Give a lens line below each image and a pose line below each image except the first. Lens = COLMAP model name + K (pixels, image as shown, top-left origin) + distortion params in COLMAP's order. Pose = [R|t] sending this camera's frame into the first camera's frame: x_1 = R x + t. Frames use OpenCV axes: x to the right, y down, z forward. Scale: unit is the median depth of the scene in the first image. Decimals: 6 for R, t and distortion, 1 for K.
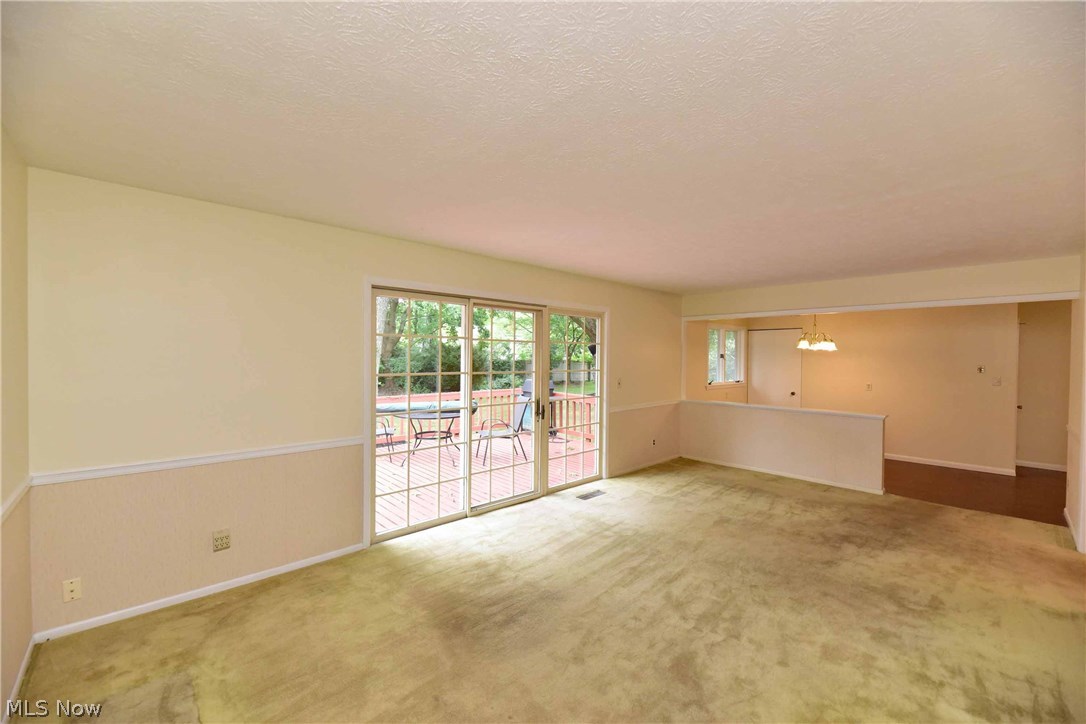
lens RADIAL K [[434.1, 0, 543.5], [0, 434.1, 364.7], [0, 0, 1]] dist [-0.000361, -0.000477]
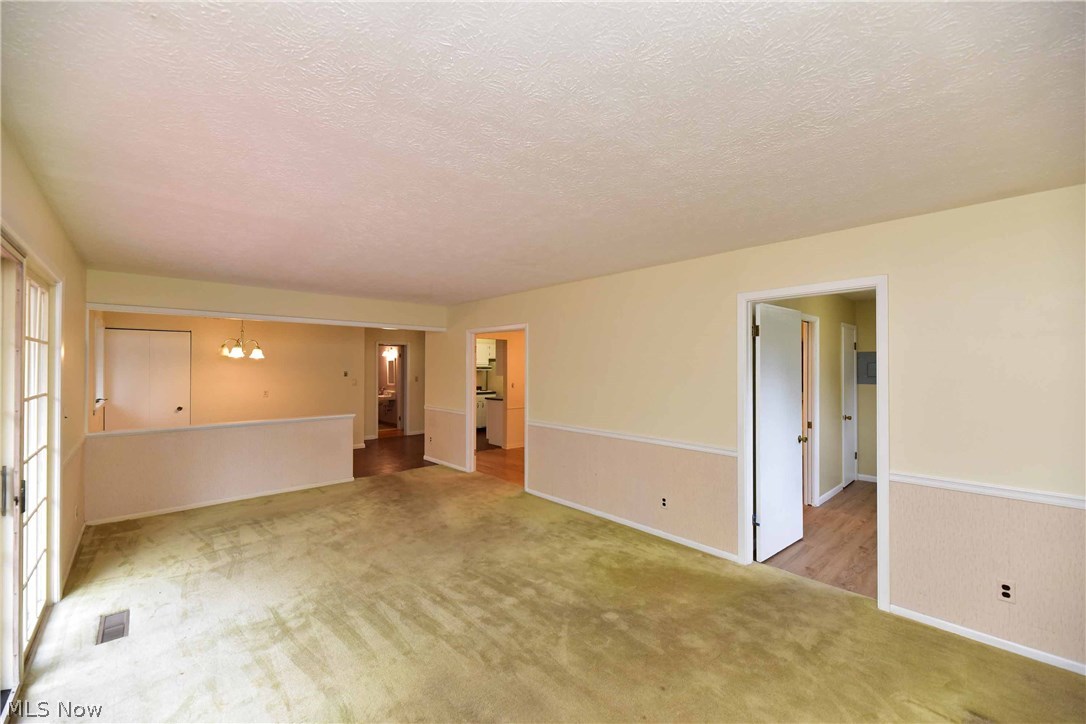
lens RADIAL K [[444.1, 0, 540.7], [0, 444.1, 363.2], [0, 0, 1]] dist [-0.001609, -0.000653]
pose [[0.008147, -0.000762, 0.999967, -0.493820], [0.016195, 0.999869, 0.000630, -0.019068], [-0.999836, 0.016189, 0.008158, 0.526904]]
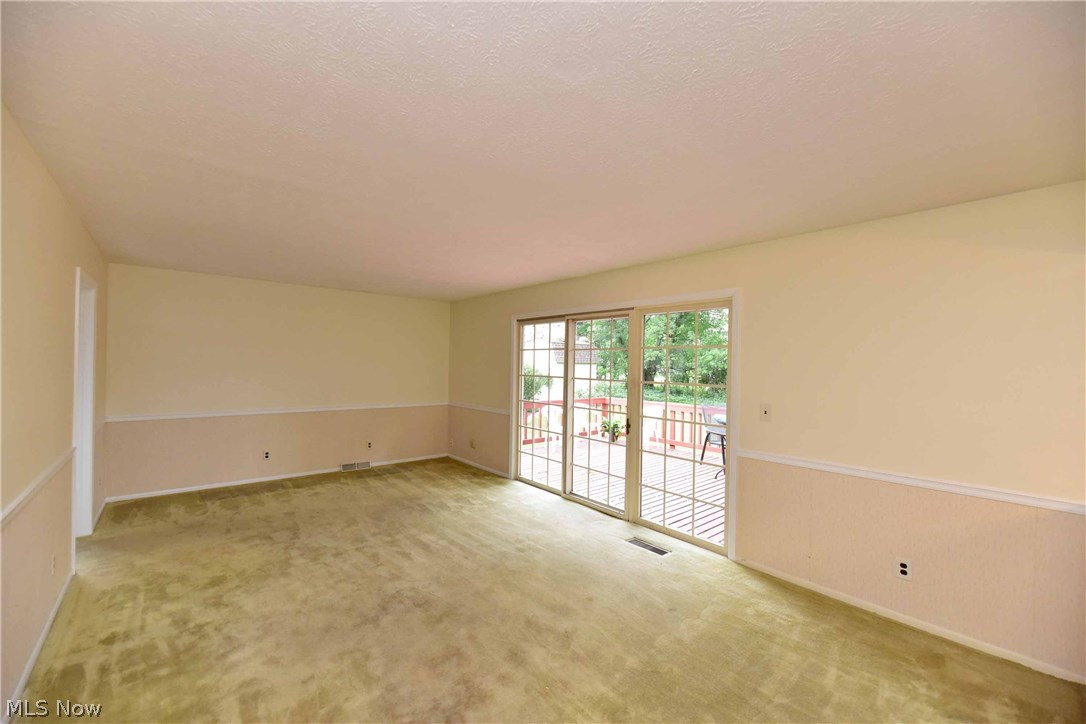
lens RADIAL K [[444.1, 0, 540.7], [0, 444.1, 363.2], [0, 0, 1]] dist [-0.001609, -0.000653]
pose [[-0.055242, -0.010162, -0.998421, 1.033149], [-0.038424, 0.999229, -0.008044, -0.008278], [0.997733, 0.037919, -0.055590, 0.963298]]
